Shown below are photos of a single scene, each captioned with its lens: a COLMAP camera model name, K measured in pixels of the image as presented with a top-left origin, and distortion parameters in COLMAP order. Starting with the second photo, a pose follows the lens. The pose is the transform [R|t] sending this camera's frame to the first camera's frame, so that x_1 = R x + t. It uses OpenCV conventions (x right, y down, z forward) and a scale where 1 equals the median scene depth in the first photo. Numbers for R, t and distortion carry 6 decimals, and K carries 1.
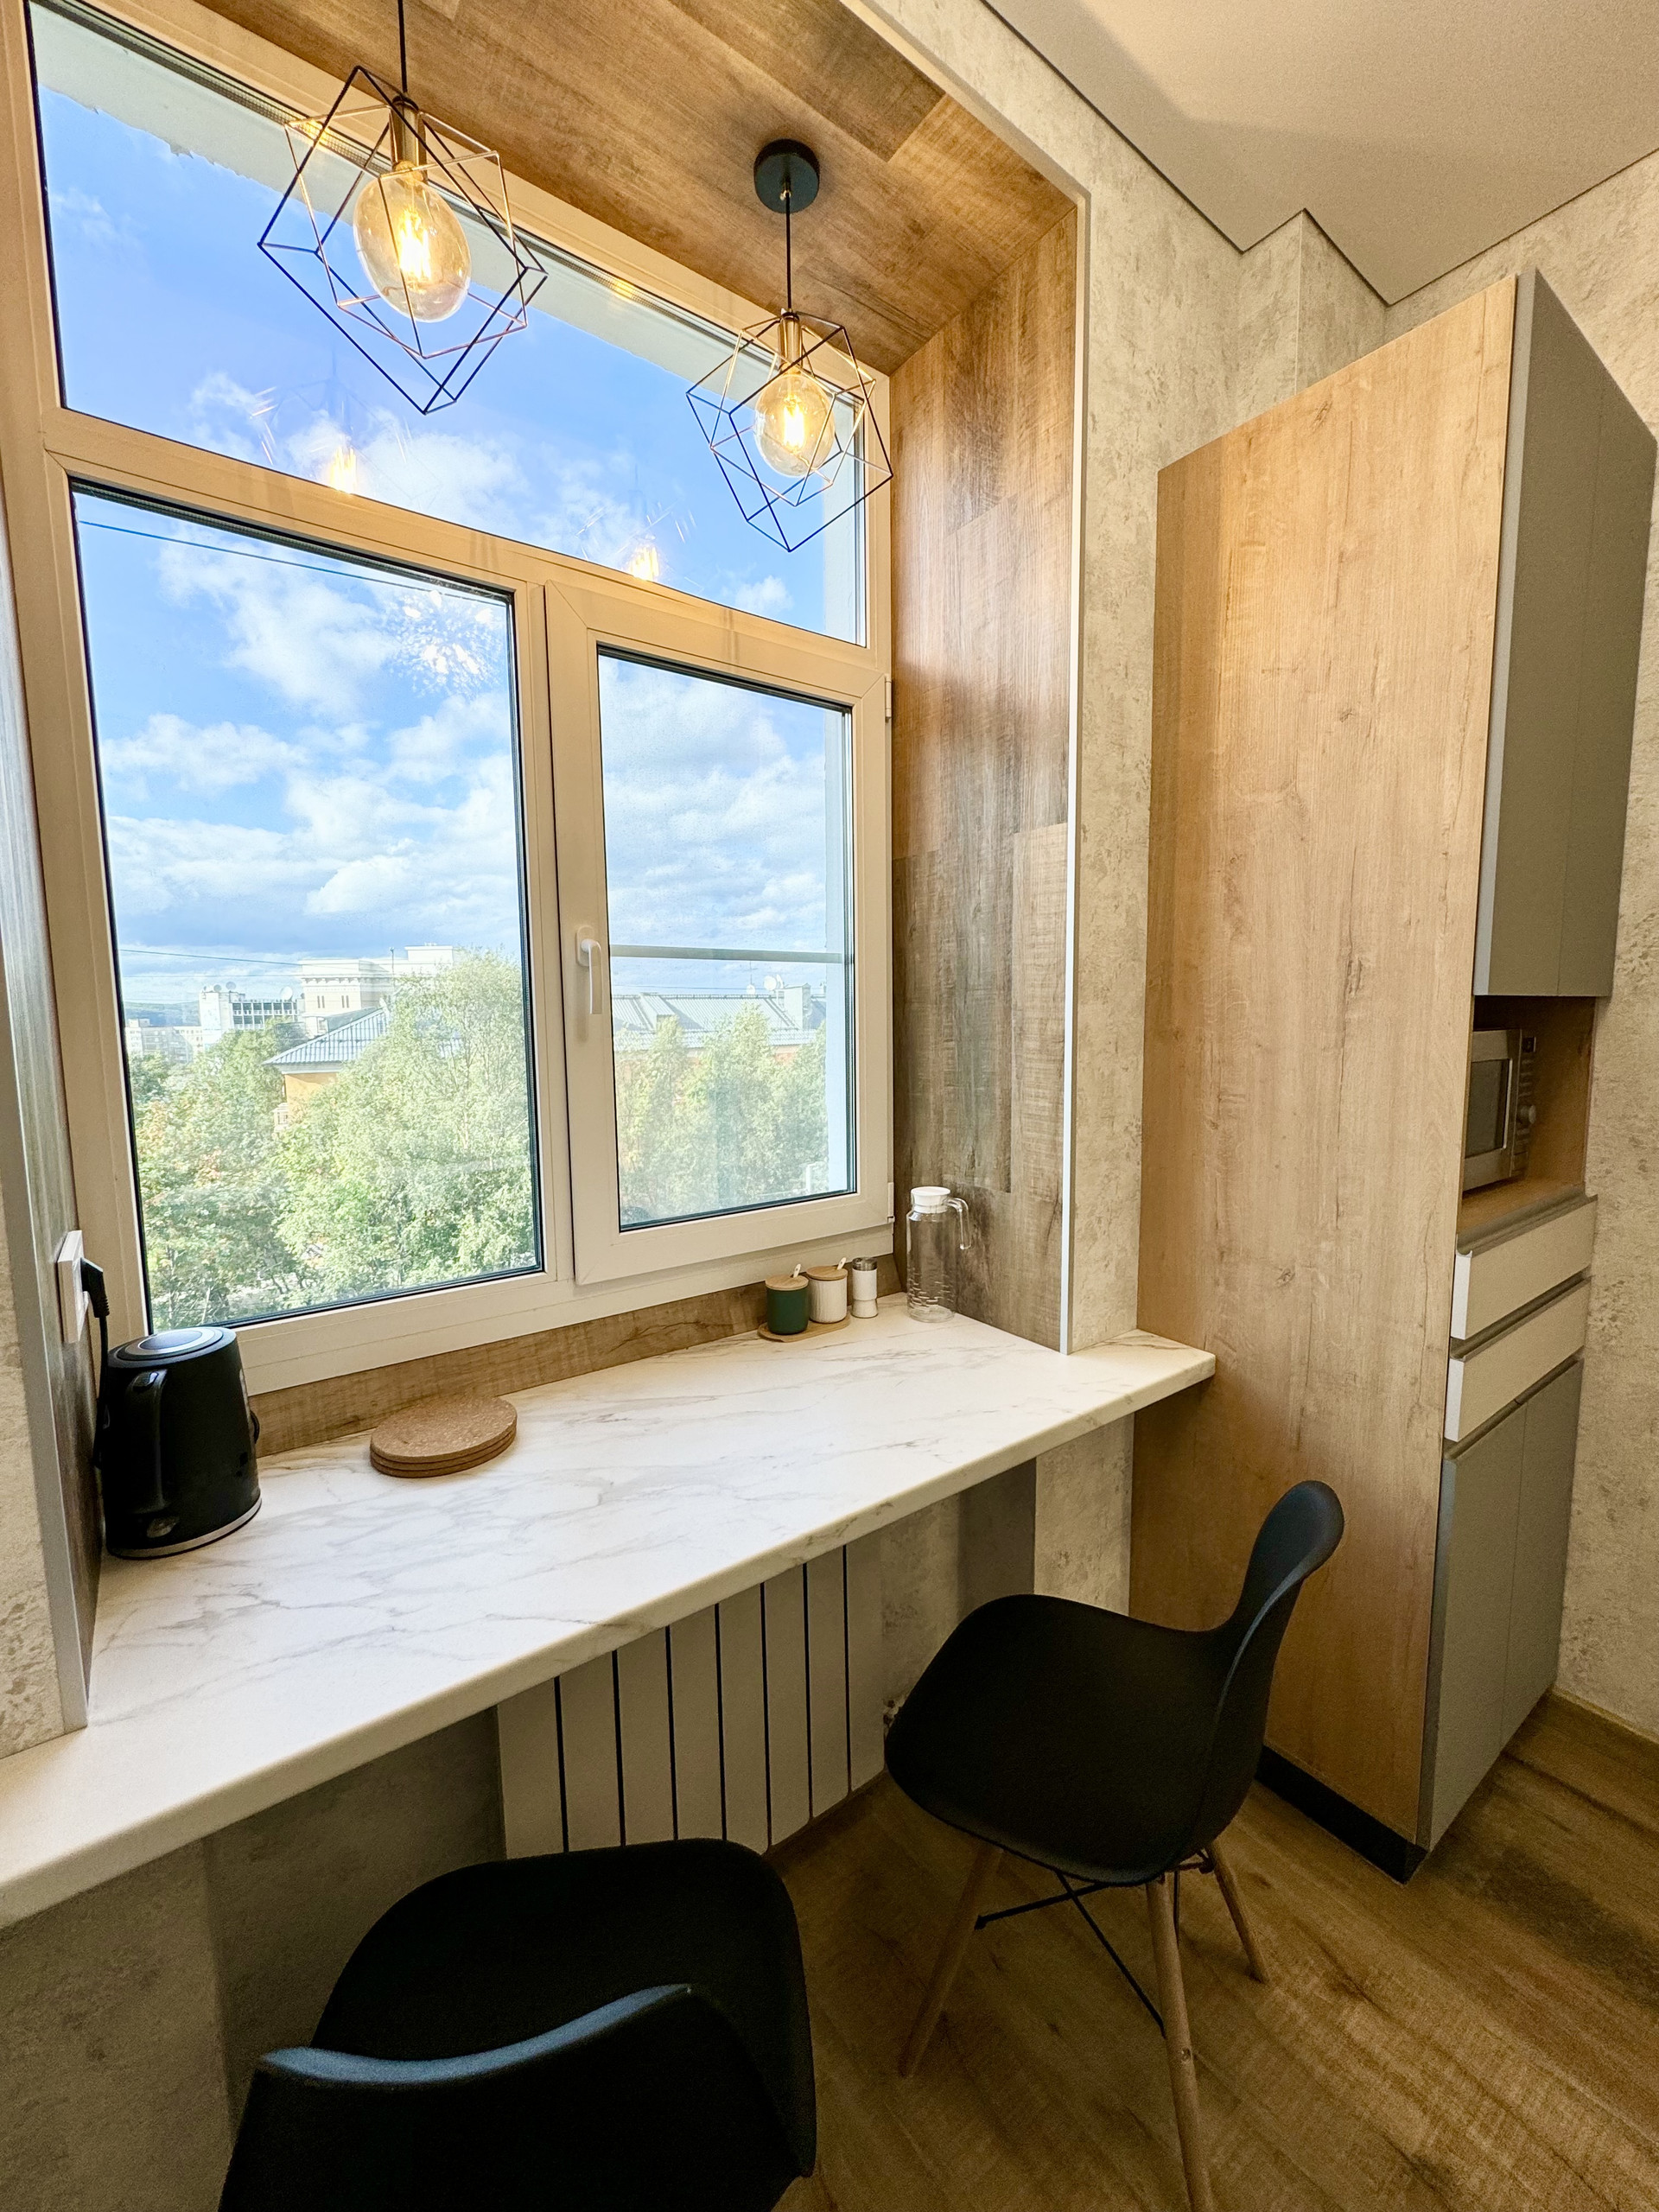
lens RADIAL K [[883.5, 0, 821.9], [0, 883.5, 1105.9], [0, 0, 1]] dist [-0.003873, 0.000647]
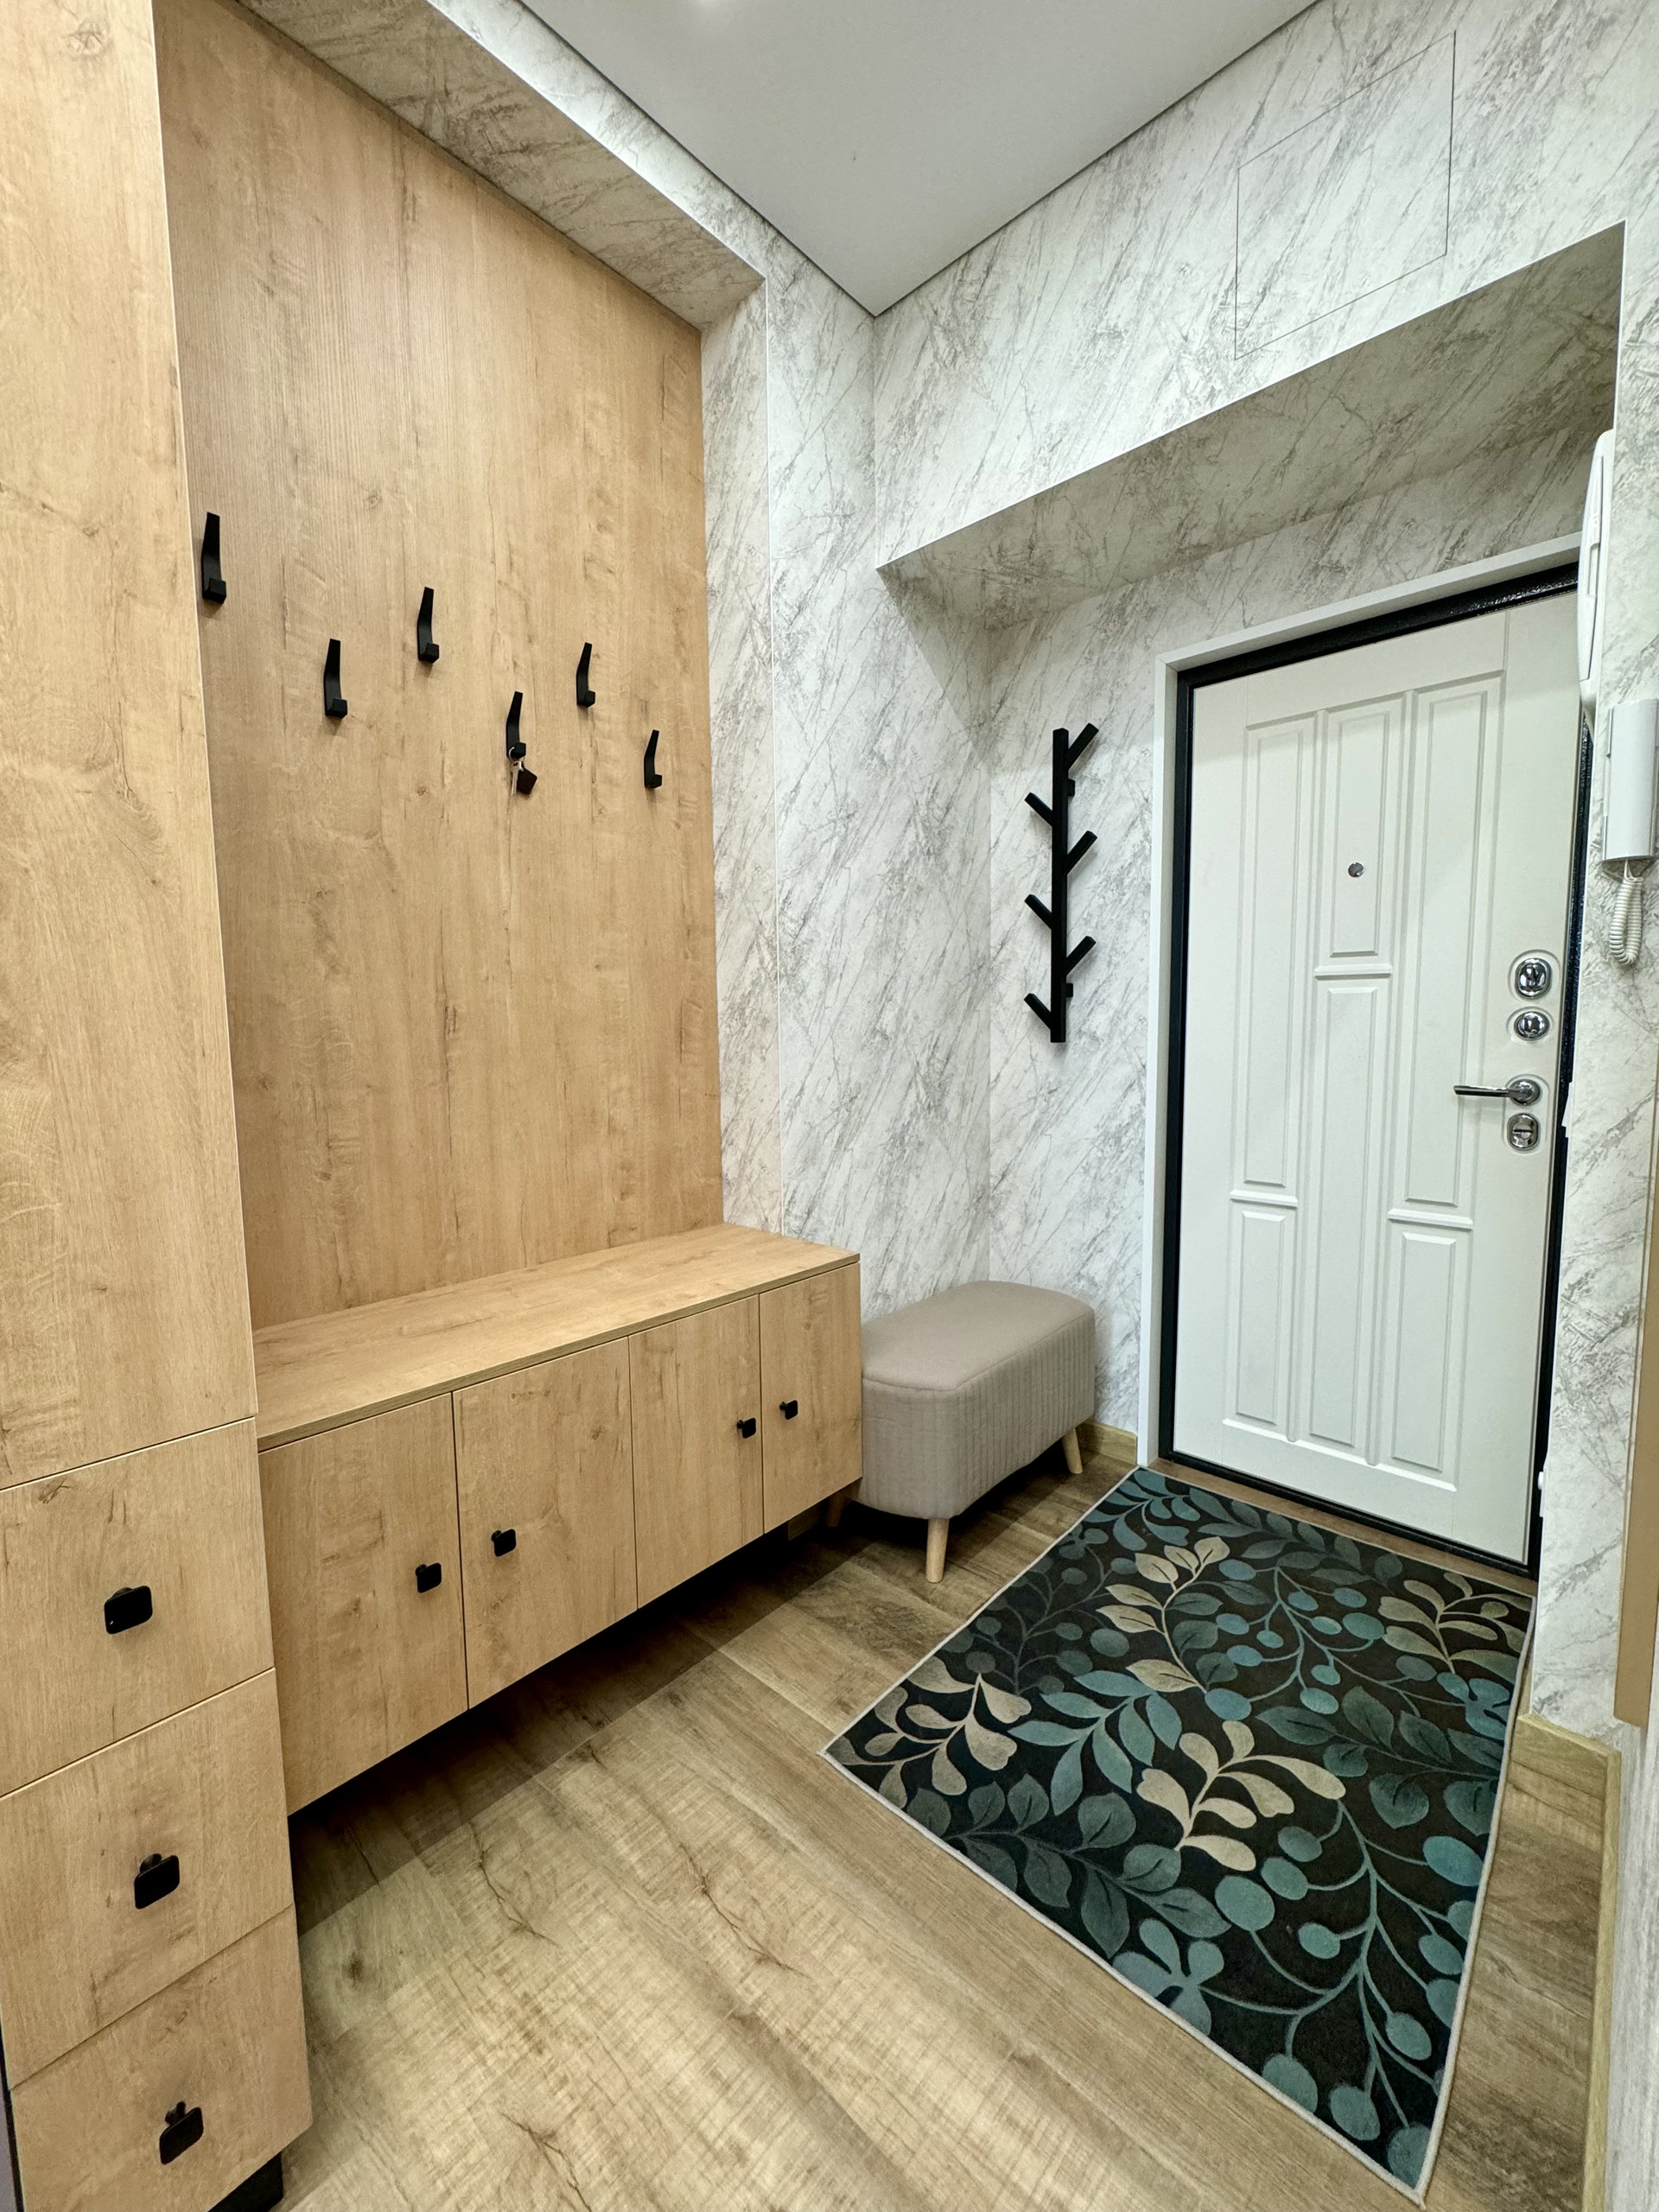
lens RADIAL K [[883.5, 0, 832.2], [0, 883.5, 1101.9], [0, 0, 1]] dist [-0.003873, 0.000647]
pose [[-0.195139, -0.078155, 0.977657, -0.632891], [0.116573, 0.987906, 0.102242, -0.098617], [-0.973823, 0.133919, -0.183669, 0.725187]]
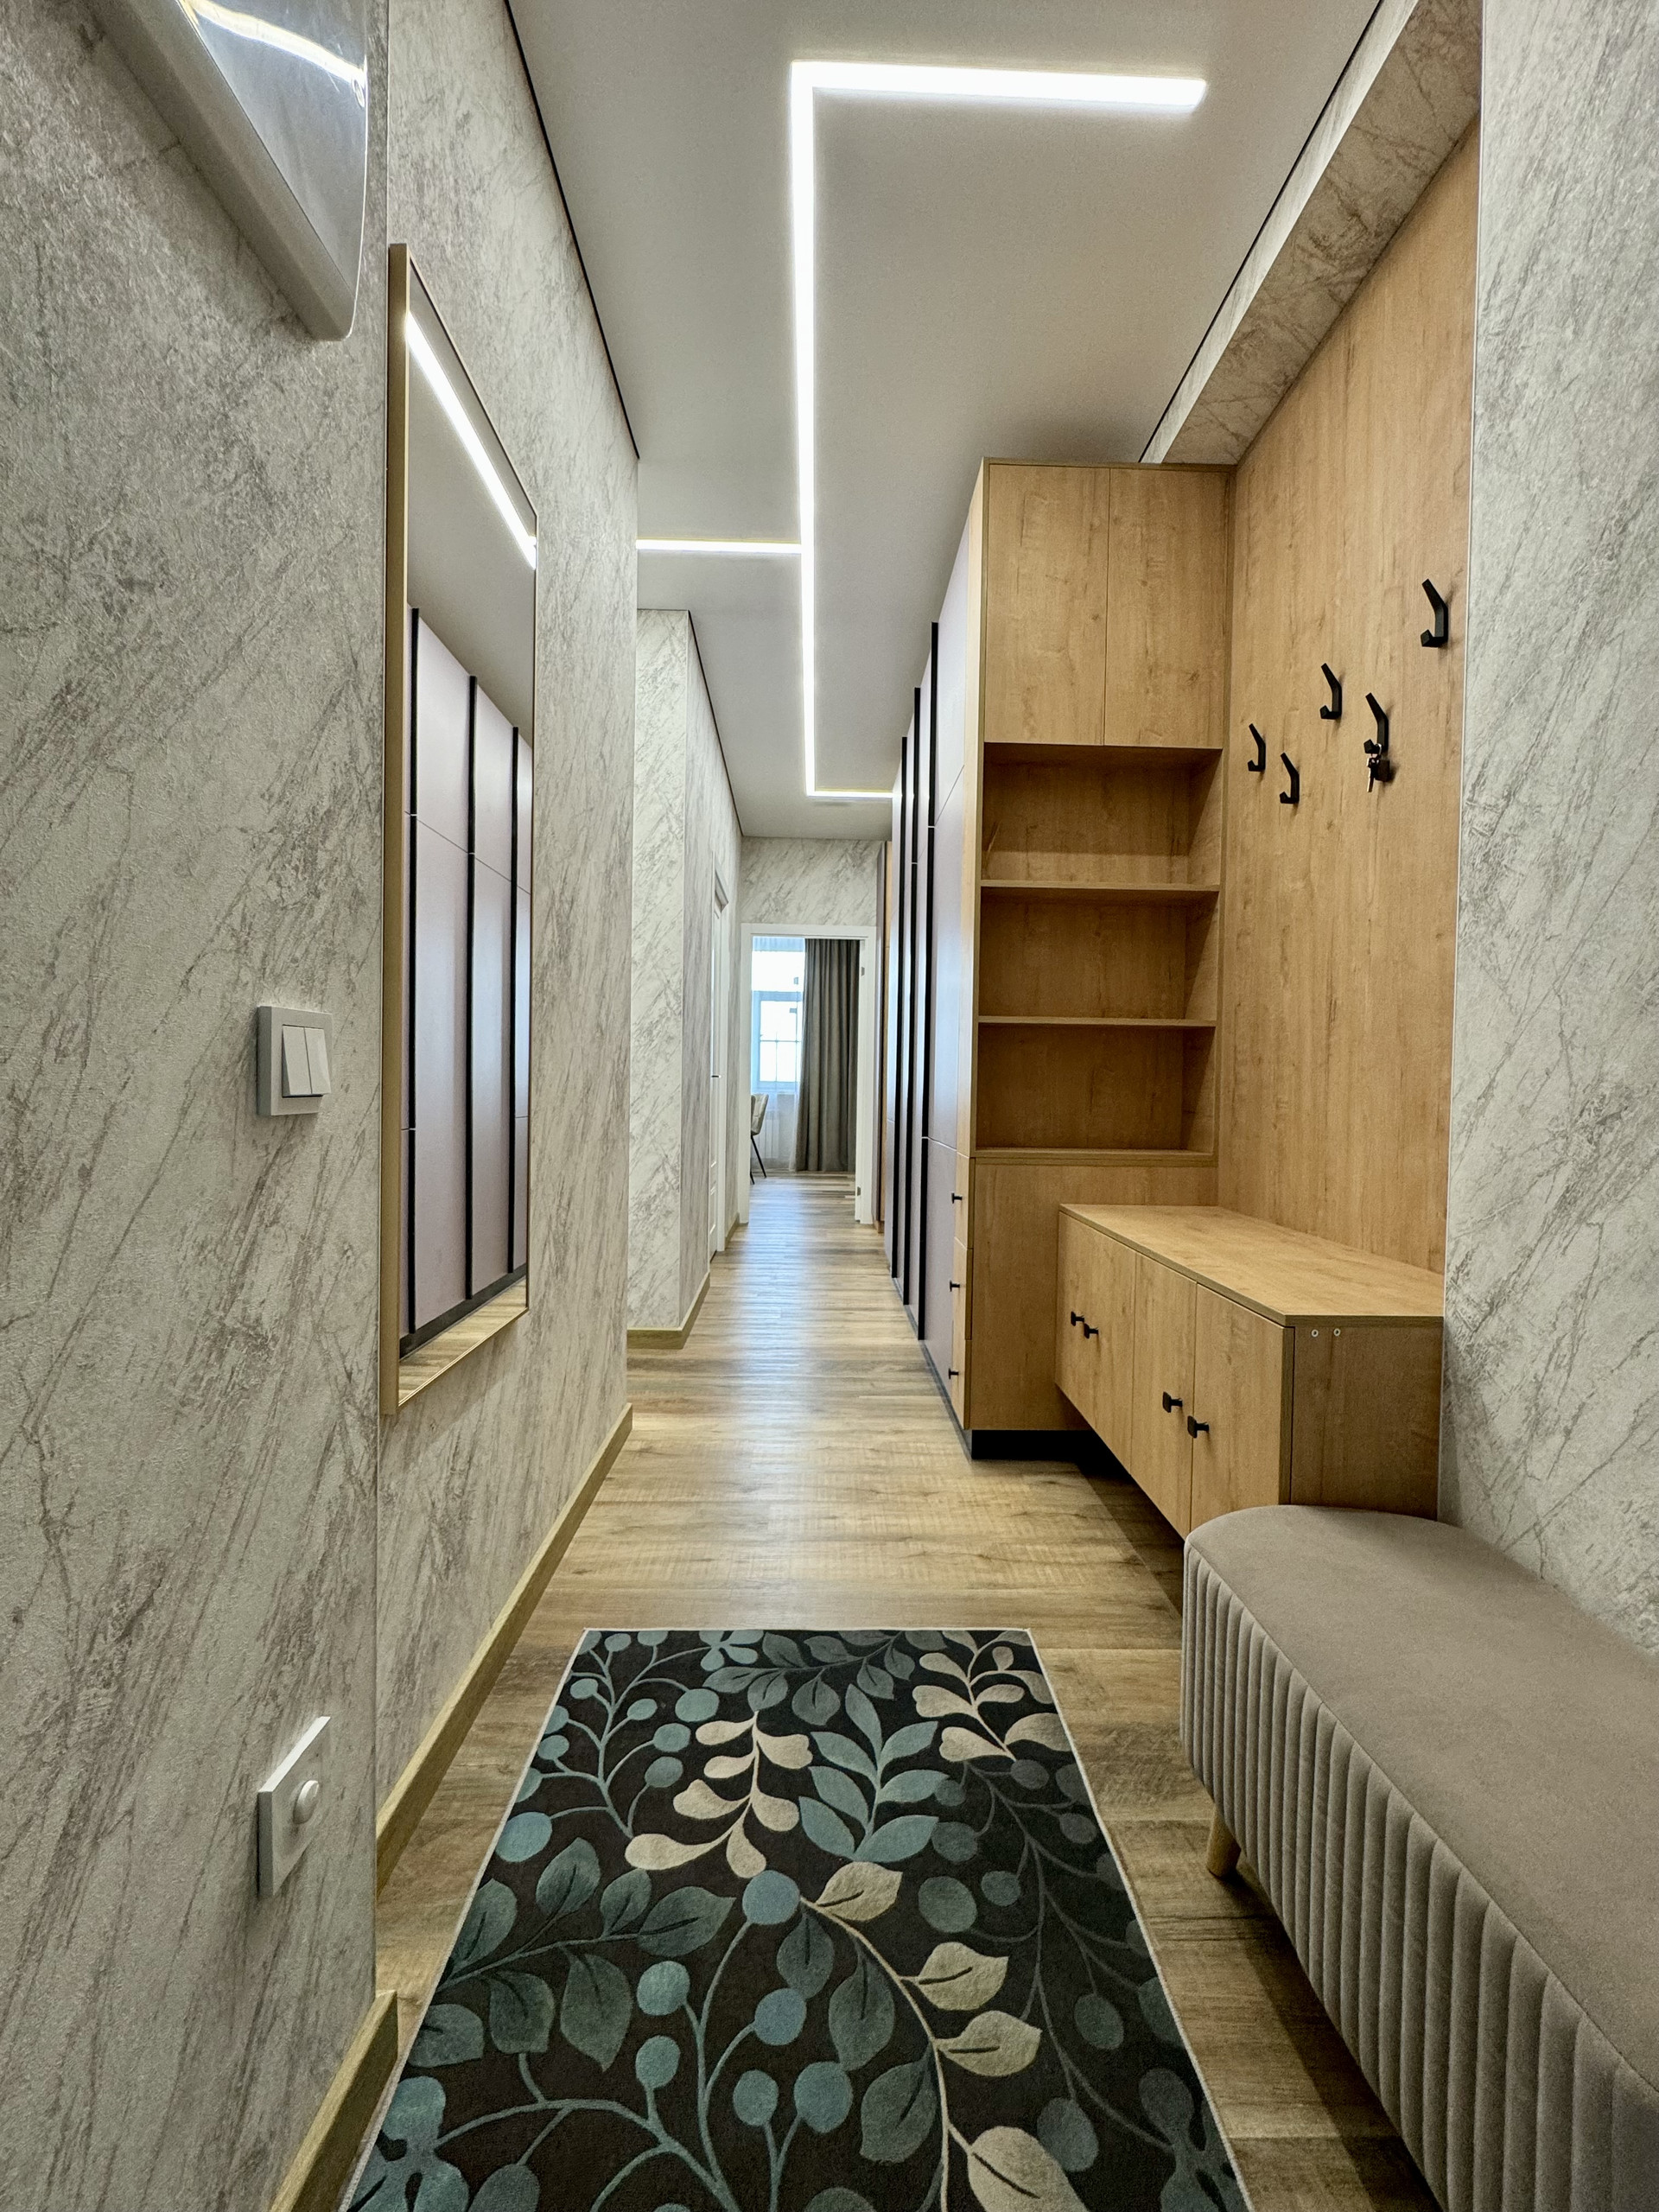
lens RADIAL K [[883.5, 0, 838.1], [0, 883.5, 1104.4], [0, 0, 1]] dist [-0.003873, 0.000647]
pose [[0.822778, 0.038055, -0.567087, 0.740059], [-0.085199, 0.994740, -0.056861, 0.137022], [0.561941, 0.095099, 0.821693, -0.525183]]
